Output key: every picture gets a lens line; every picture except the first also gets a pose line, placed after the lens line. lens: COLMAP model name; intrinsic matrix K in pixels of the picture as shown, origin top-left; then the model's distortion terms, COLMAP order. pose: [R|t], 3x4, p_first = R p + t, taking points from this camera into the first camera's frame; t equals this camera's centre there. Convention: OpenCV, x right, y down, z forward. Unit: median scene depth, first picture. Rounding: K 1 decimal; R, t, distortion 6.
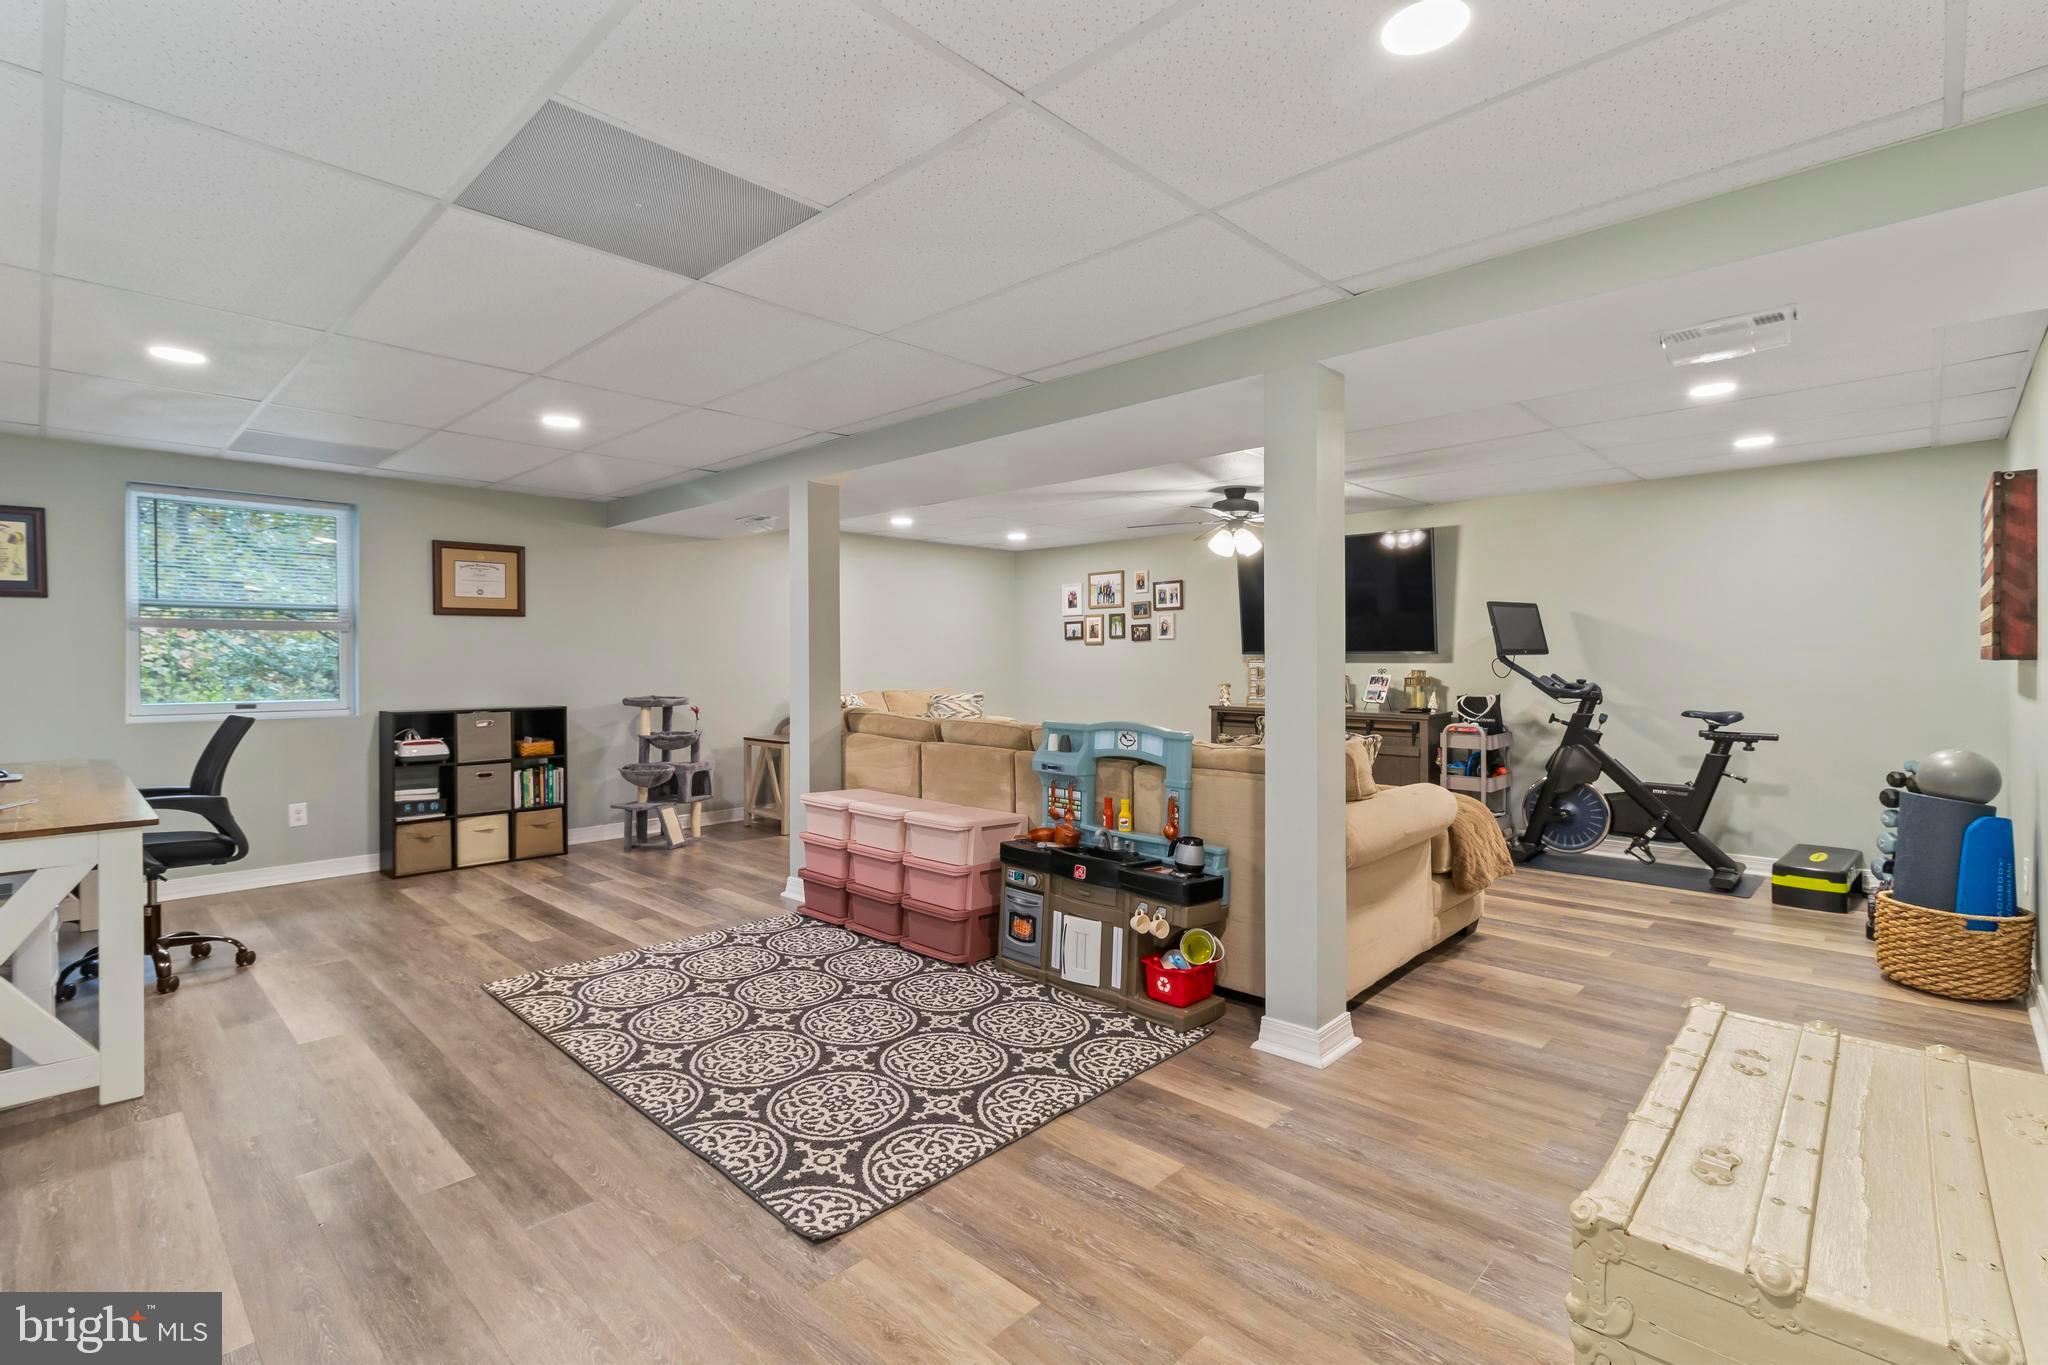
lens RADIAL K [[939.9, 0, 1022.0], [0, 939.9, 669.3], [0, 0, 1]] dist [0.005823, 0.000126]
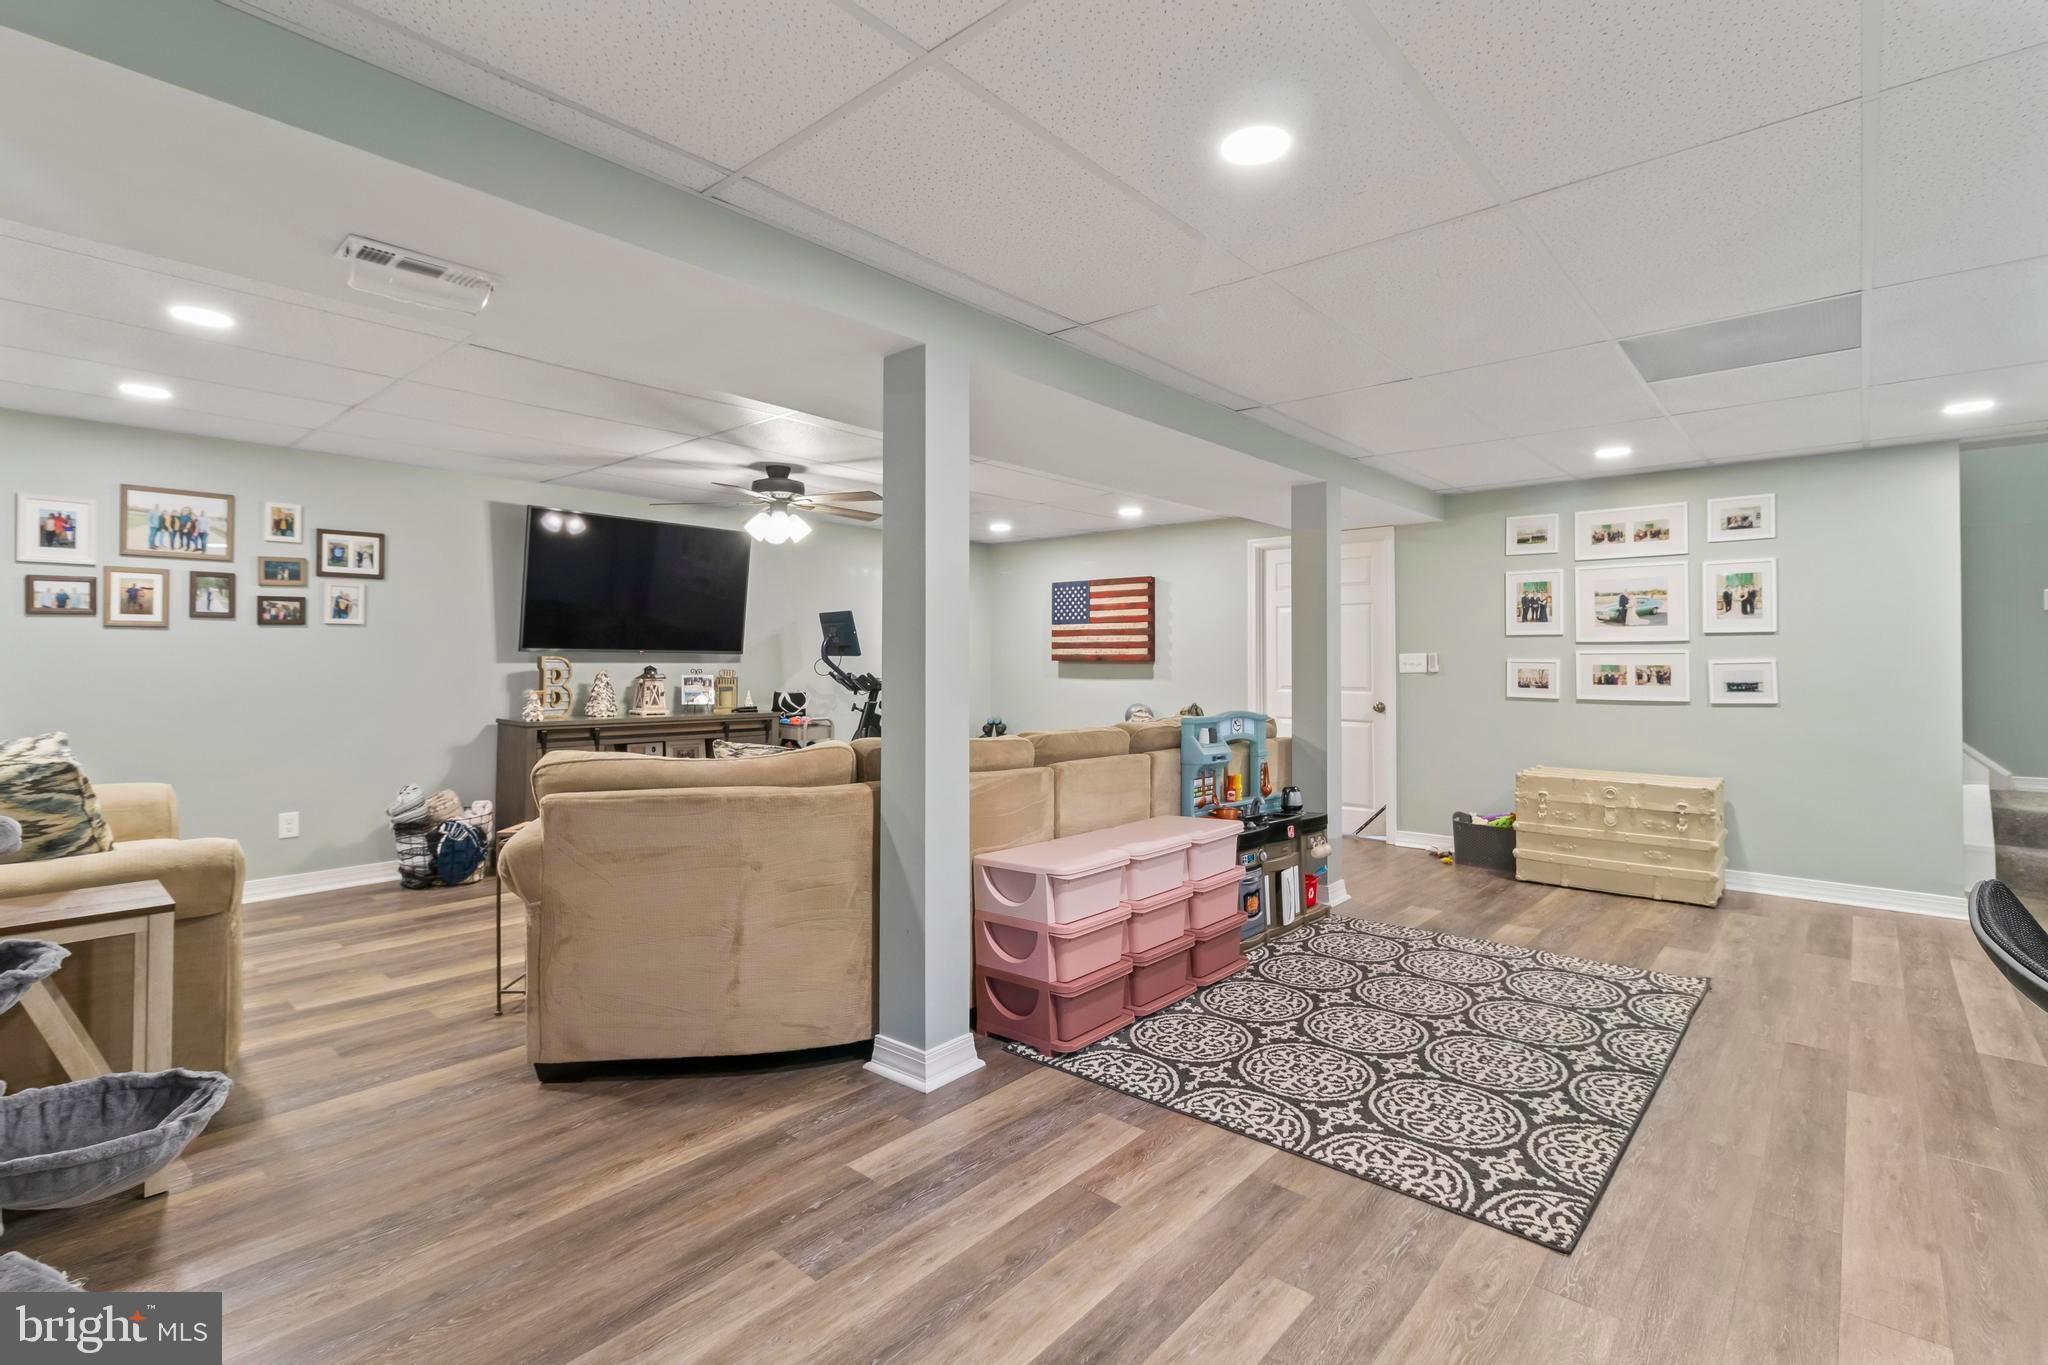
lens RADIAL K [[939.9, 0, 1022.7], [0, 939.9, 676.2], [0, 0, 1]] dist [0.005823, 0.000126]
pose [[-0.038772, -0.016505, 0.999112, -0.646953], [0.006773, 0.999836, 0.016780, -0.007629], [-0.999225, 0.007418, -0.038654, 0.781155]]
